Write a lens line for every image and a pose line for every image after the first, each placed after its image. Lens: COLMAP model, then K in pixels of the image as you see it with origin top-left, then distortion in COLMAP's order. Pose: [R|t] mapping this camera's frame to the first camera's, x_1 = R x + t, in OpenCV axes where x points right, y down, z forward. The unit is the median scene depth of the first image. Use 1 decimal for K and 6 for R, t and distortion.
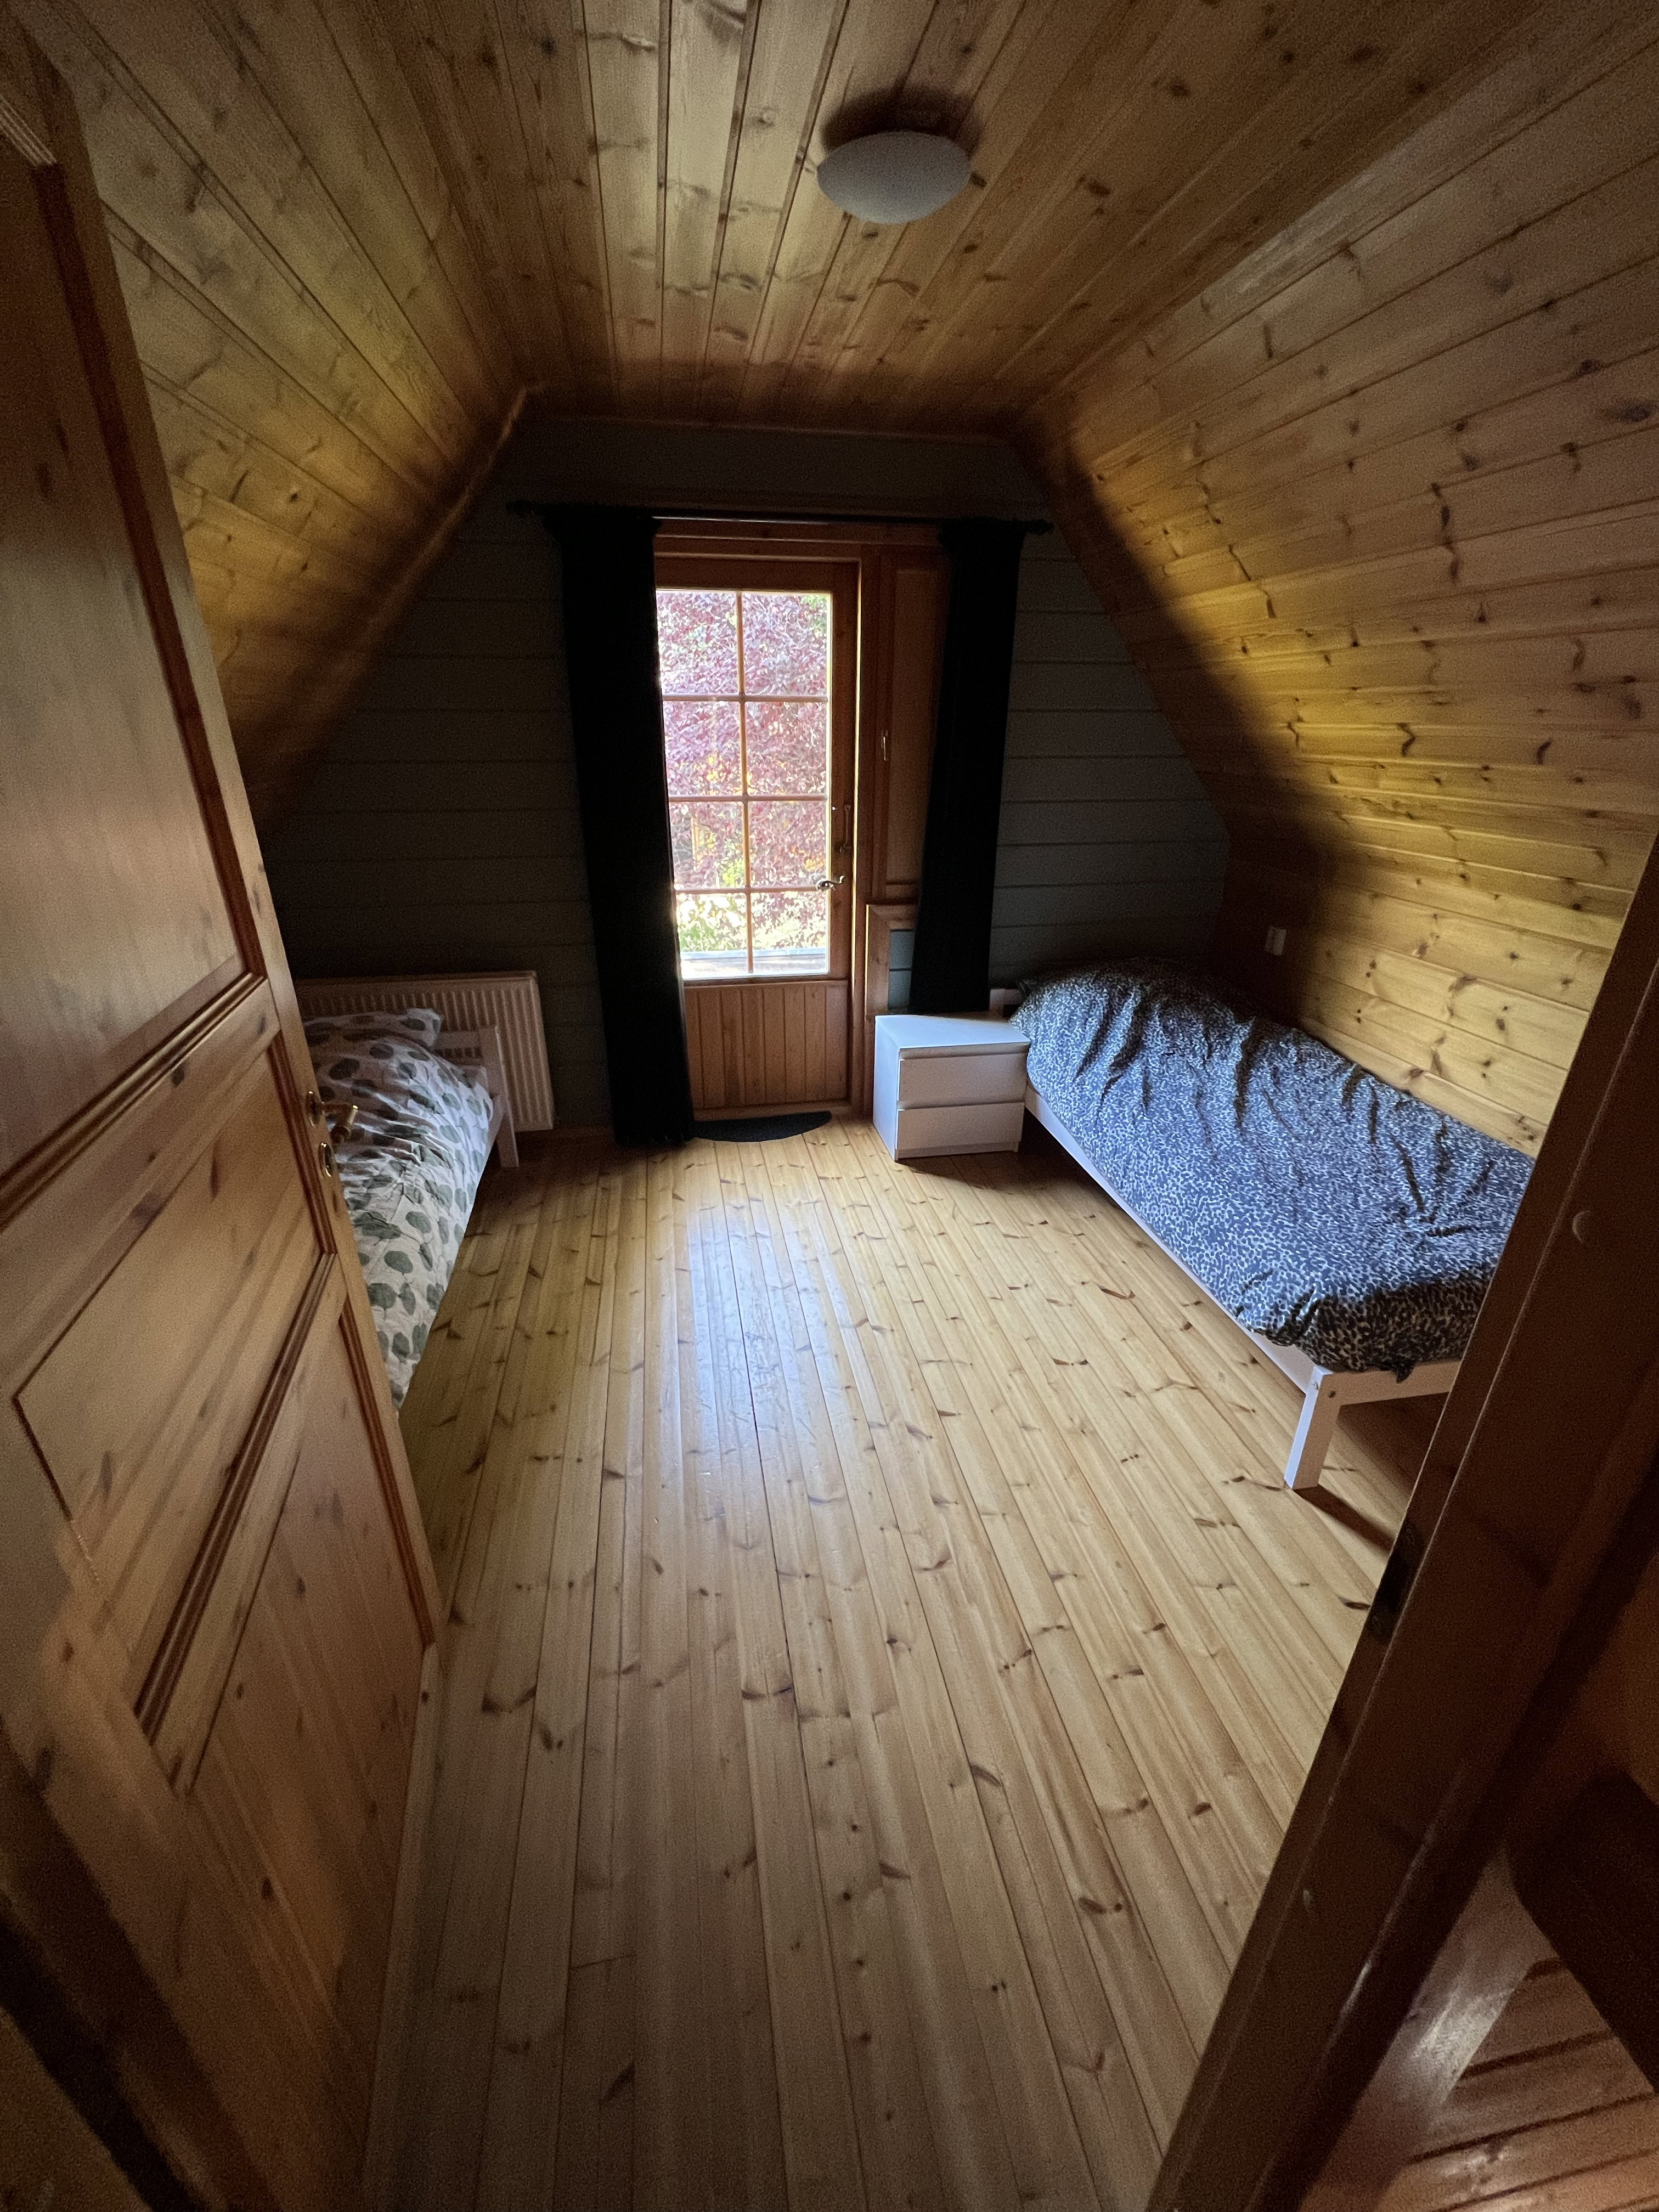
lens RADIAL K [[882.7, 0, 823.0], [0, 882.7, 1104.6], [0, 0, 1]] dist [0.000966, -0.000545]
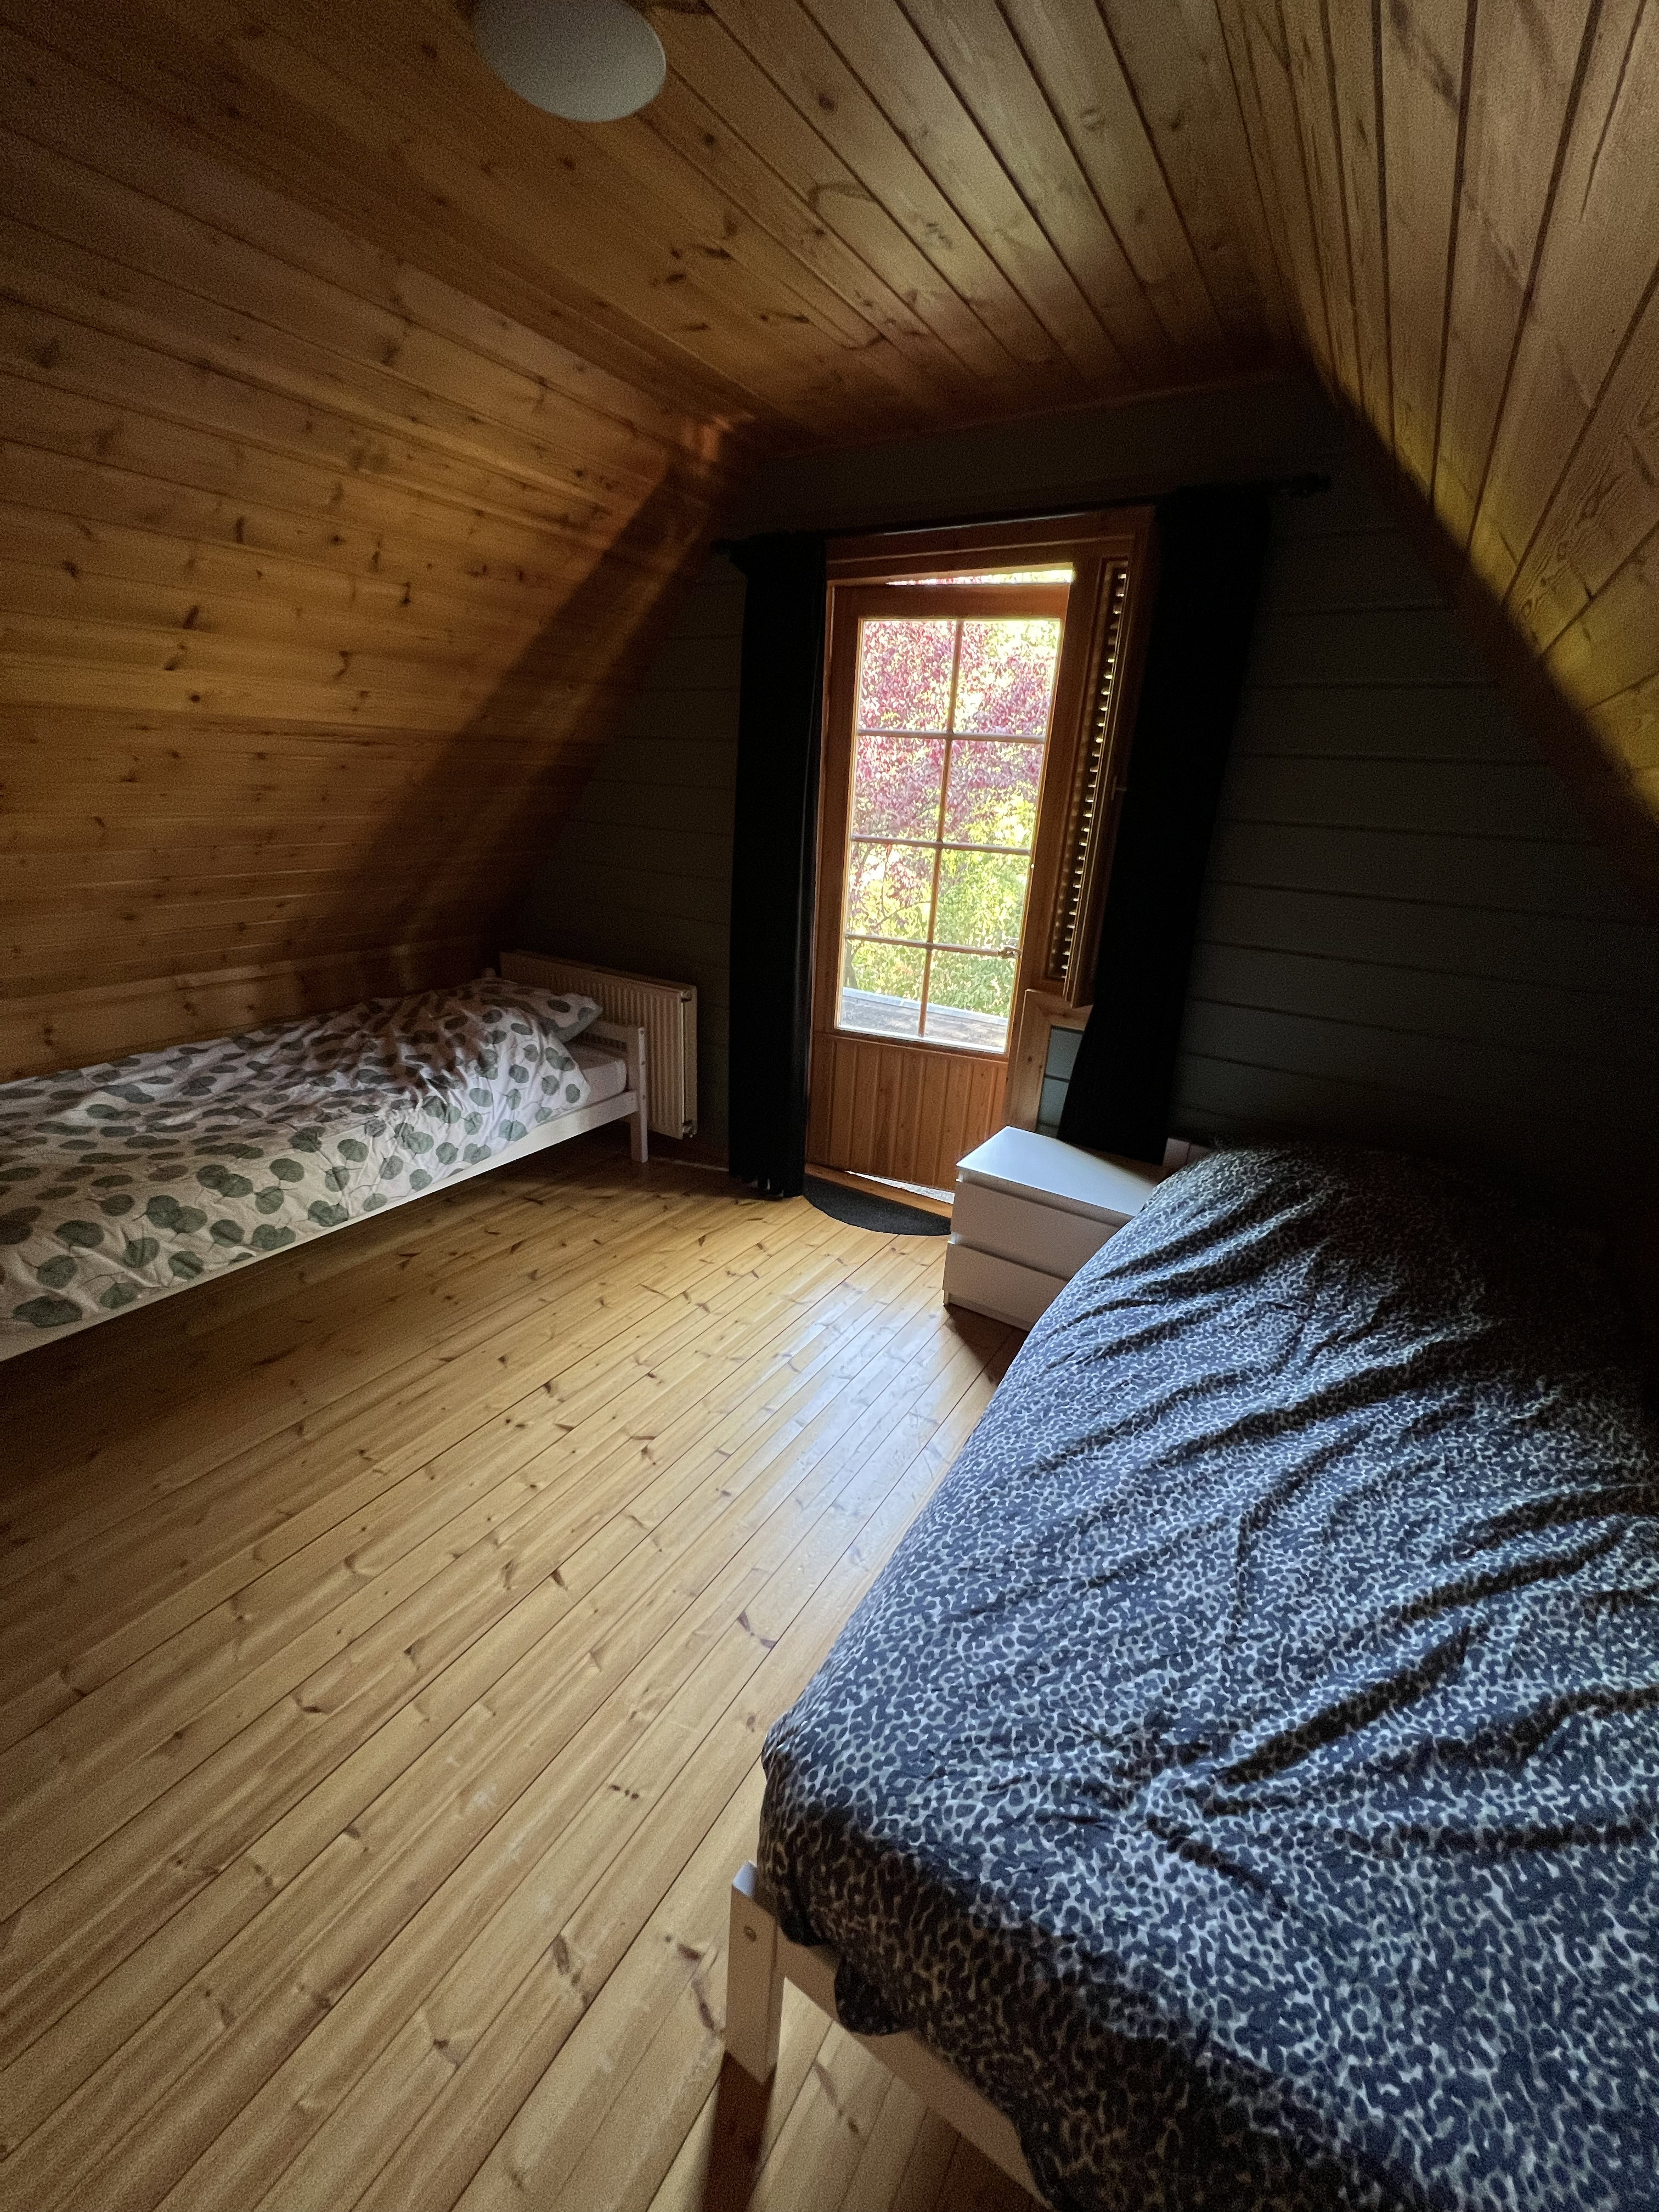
lens RADIAL K [[882.7, 0, 824.5], [0, 882.7, 1103.8], [0, 0, 1]] dist [0.000966, -0.000545]
pose [[0.741290, 0.265905, -0.616266, 0.537955], [-0.313552, 0.949021, 0.032317, -0.119570], [0.593443, 0.169275, 0.786874, 0.349194]]
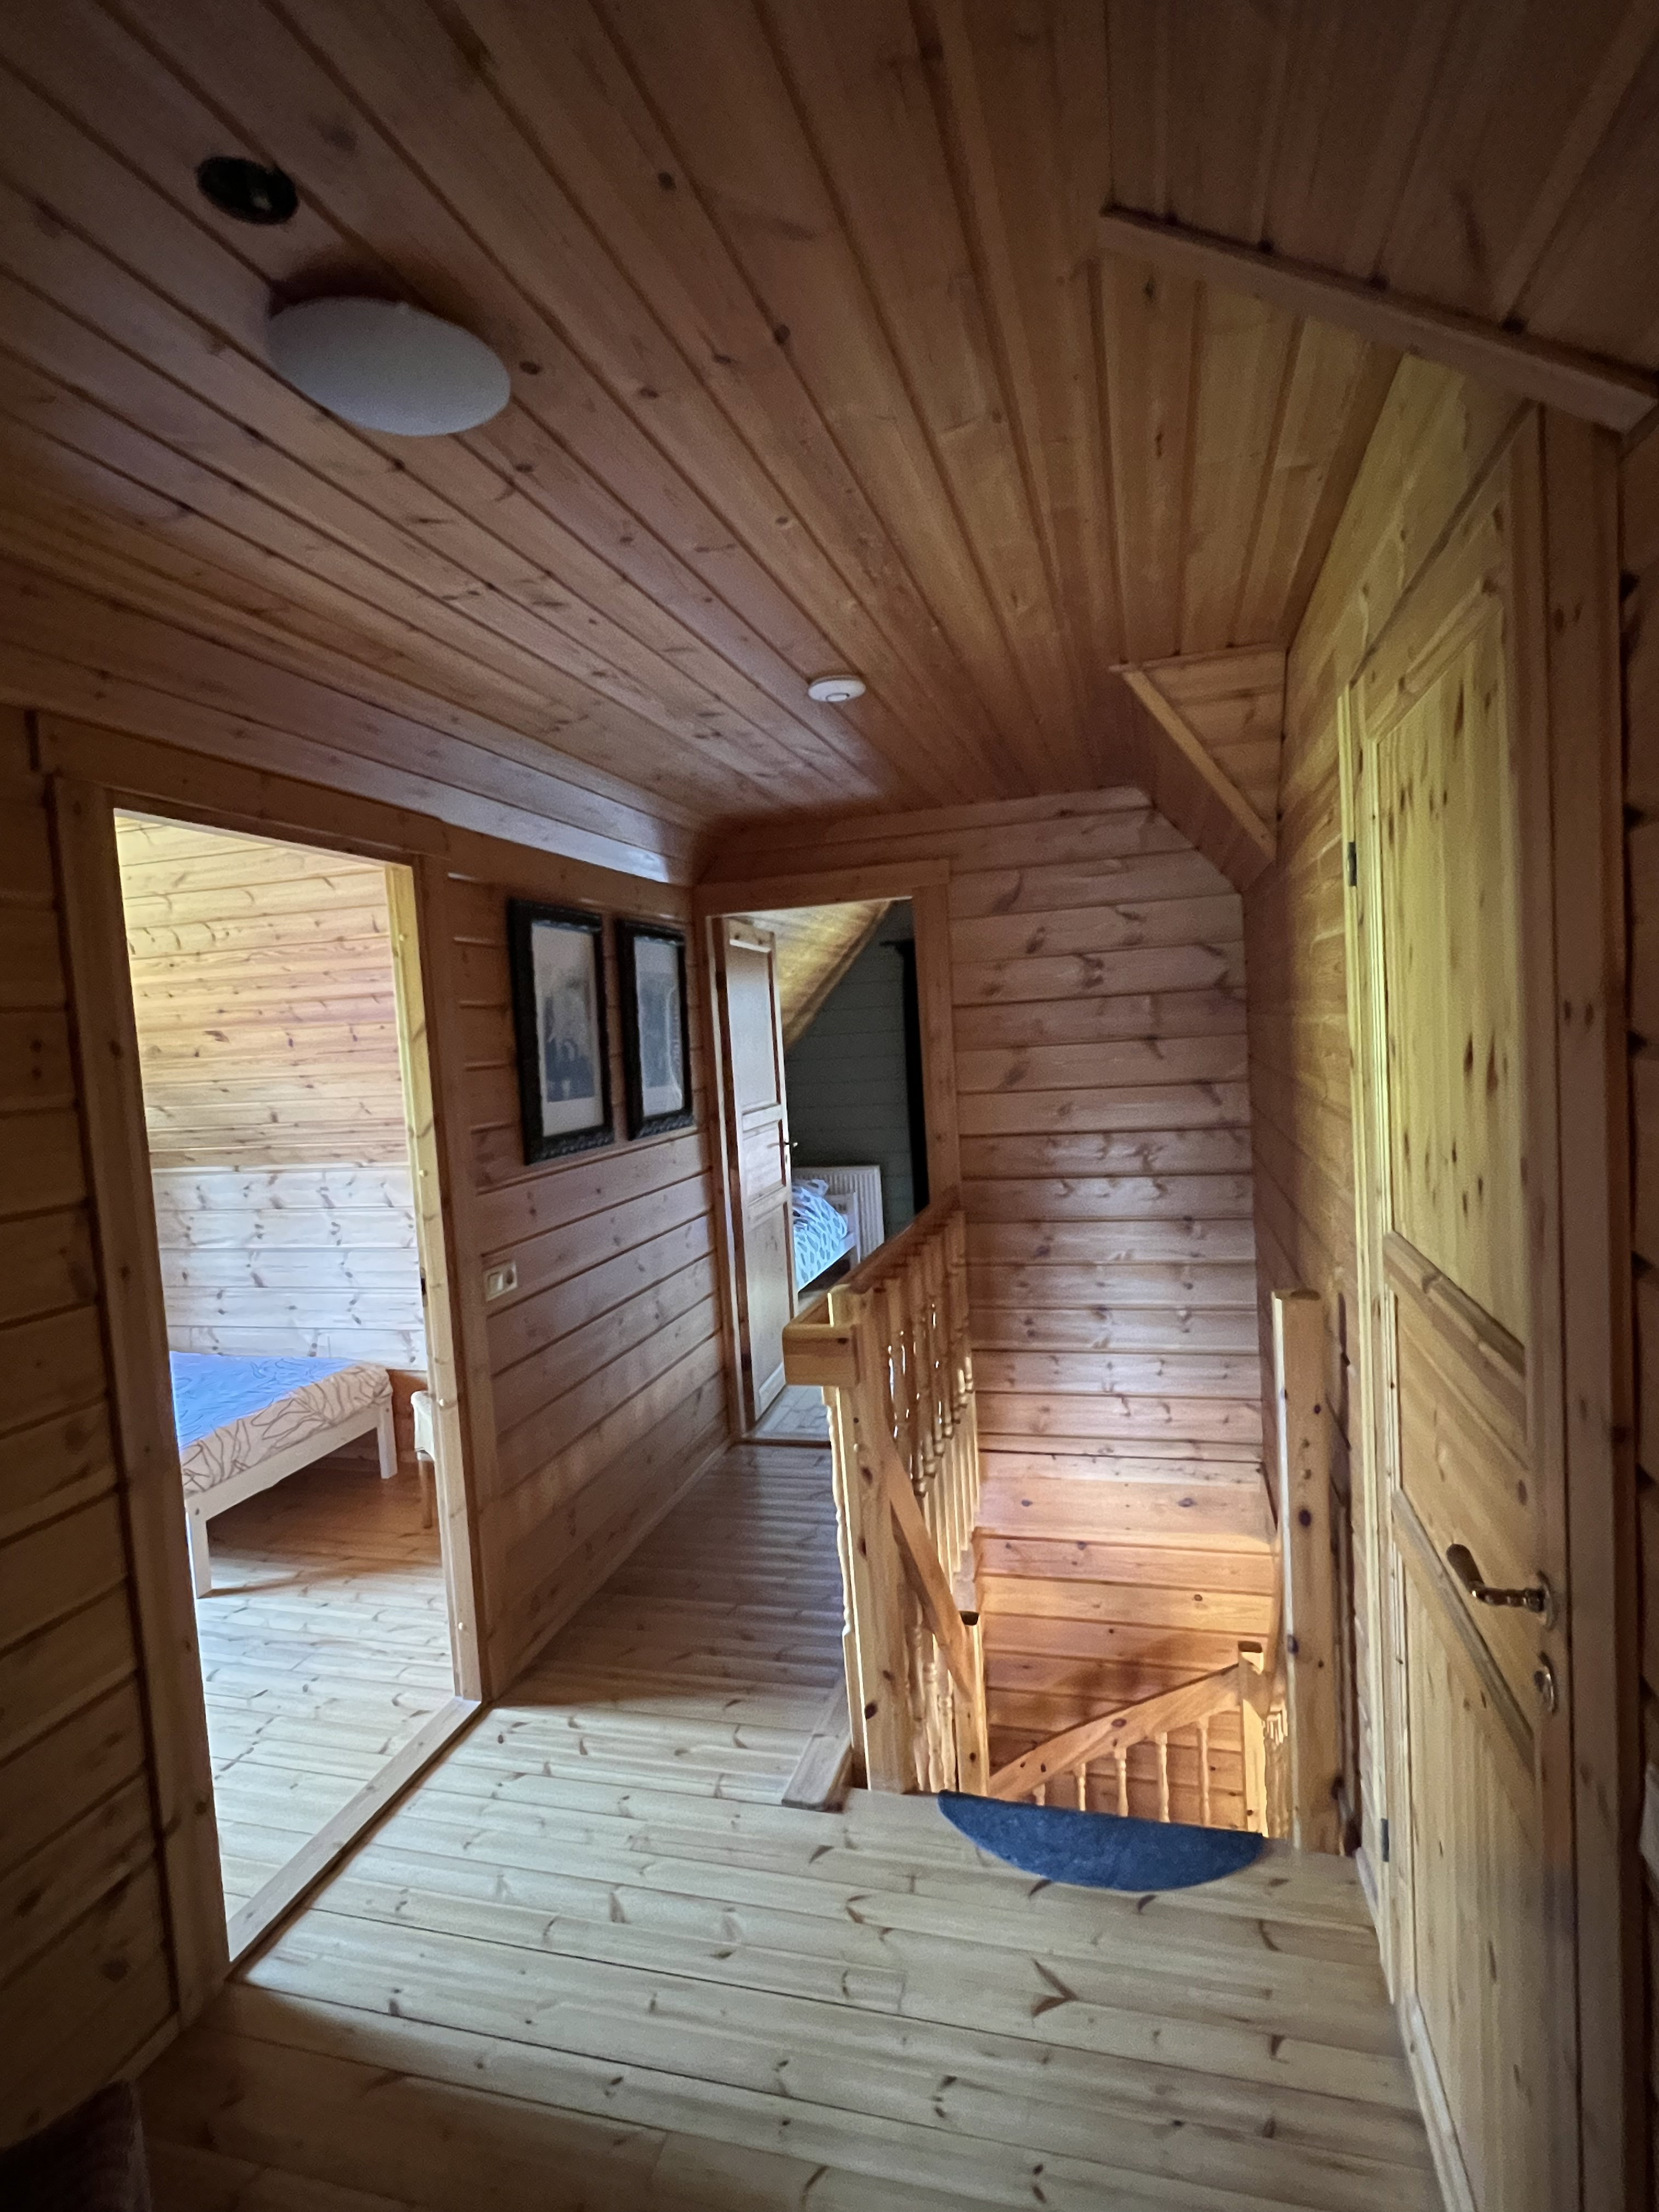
lens RADIAL K [[1121.6, 0, 828.1], [0, 1121.6, 1104.1], [0, 0, 1]] dist [-0.003812, -0.000135]
pose [[0.900481, -0.032121, -0.433708, 0.666818], [-0.115300, 0.943948, -0.309301, 0.524479], [0.419333, 0.328526, 0.846304, -1.179997]]
